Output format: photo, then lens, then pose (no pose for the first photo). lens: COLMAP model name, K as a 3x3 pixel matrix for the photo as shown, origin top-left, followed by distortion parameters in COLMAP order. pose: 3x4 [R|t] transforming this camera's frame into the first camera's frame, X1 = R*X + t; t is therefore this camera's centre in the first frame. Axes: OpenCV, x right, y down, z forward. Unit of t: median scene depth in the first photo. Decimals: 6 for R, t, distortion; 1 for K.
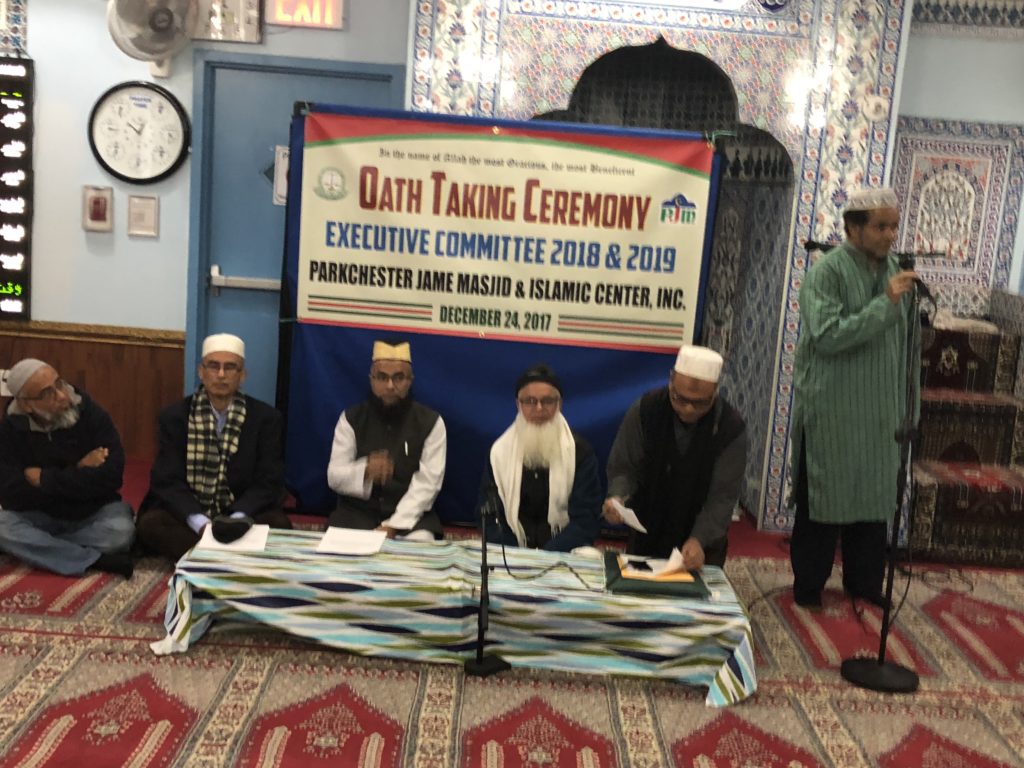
lens RADIAL K [[1150.9, 0, 504.6], [0, 1150.9, 369.9], [0, 0, 1]] dist [0.170383, -0.466813]
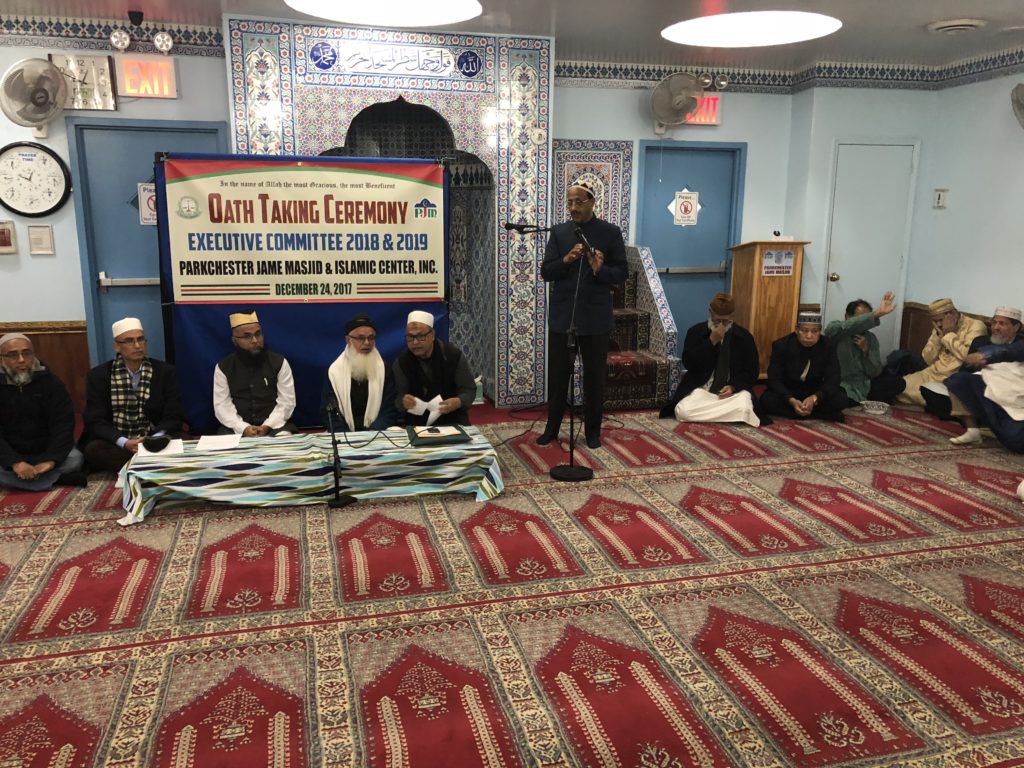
lens RADIAL K [[843.4, 0, 513.0], [0, 843.4, 386.1], [0, 0, 1]] dist [0.030770, -0.010482]
pose [[0.964428, -0.120555, 0.235256, -0.033463], [0.103943, 0.991212, 0.081823, 0.017974], [-0.243052, -0.054459, 0.968483, -0.146863]]
